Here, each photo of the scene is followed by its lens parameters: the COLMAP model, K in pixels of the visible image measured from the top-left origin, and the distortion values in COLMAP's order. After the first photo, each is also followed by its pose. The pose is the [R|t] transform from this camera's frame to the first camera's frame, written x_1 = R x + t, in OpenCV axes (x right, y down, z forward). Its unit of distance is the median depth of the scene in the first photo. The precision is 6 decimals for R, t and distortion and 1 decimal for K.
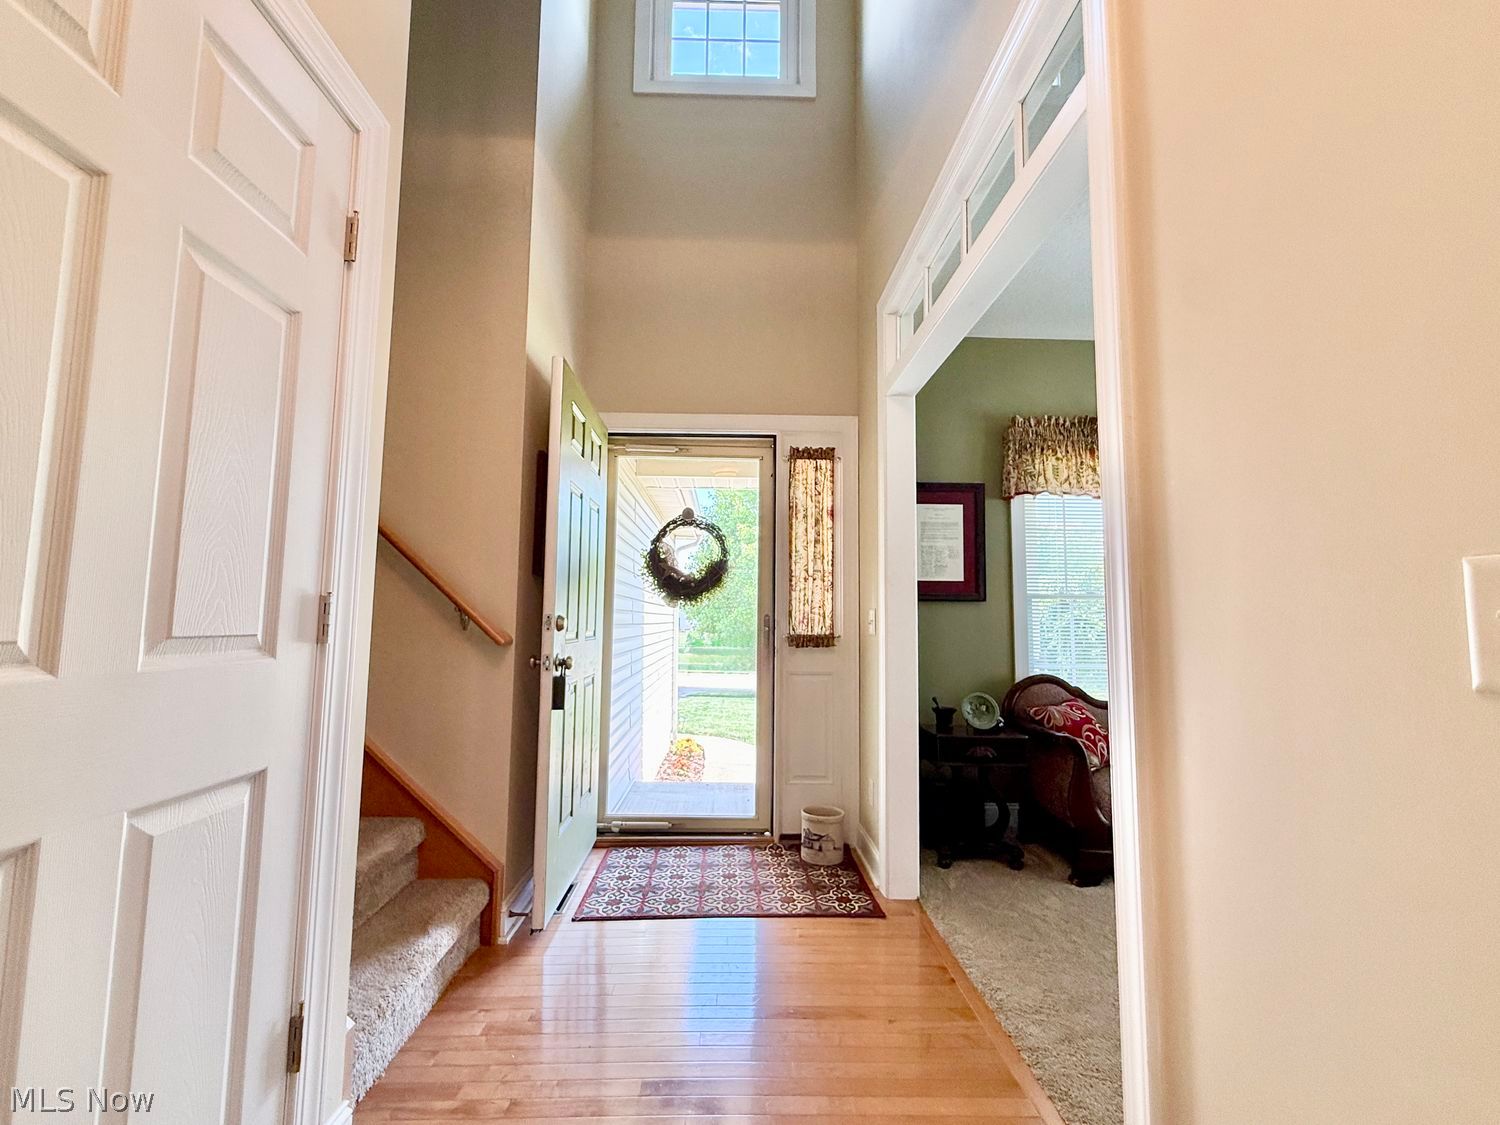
lens RADIAL K [[597.0, 0, 748.0], [0, 597.0, 567.4], [0, 0, 1]] dist [0.000164, 0.000148]
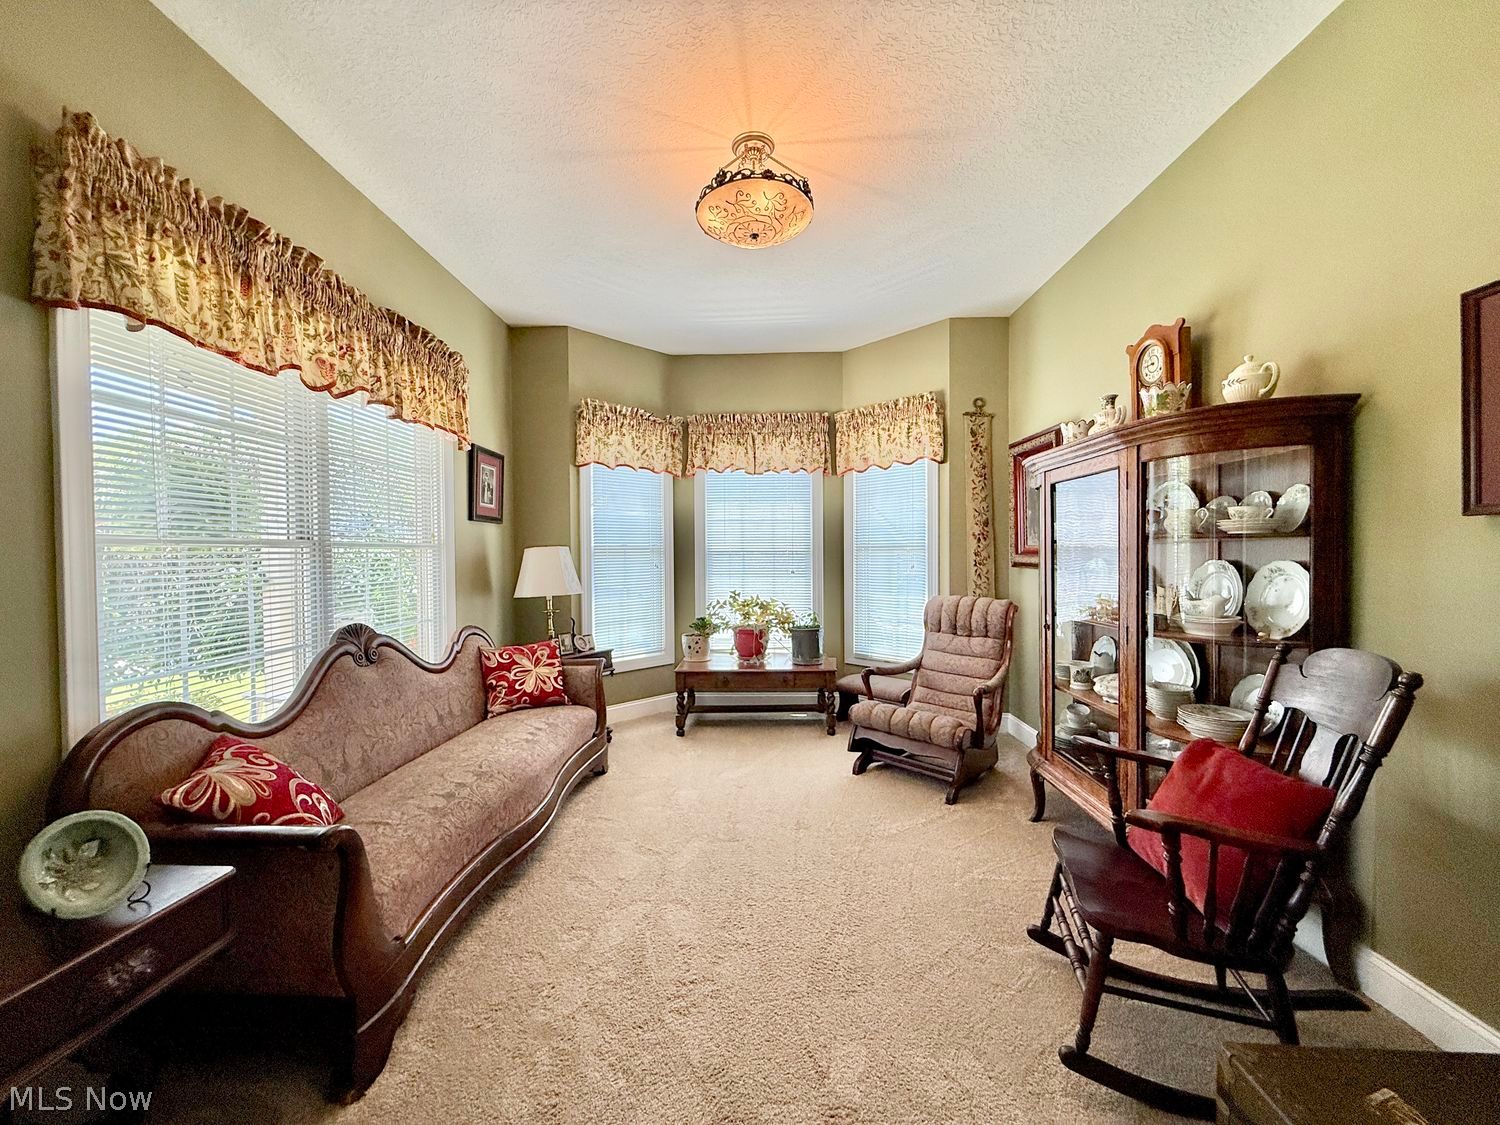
lens RADIAL K [[597.0, 0, 749.6], [0, 597.0, 563.5], [0, 0, 1]] dist [0.000164, 0.000148]
pose [[0.068338, -0.024956, 0.997350, 0.048641], [-0.080422, 0.996296, 0.030440, 0.012932], [-0.994416, -0.082289, 0.066078, 0.477448]]
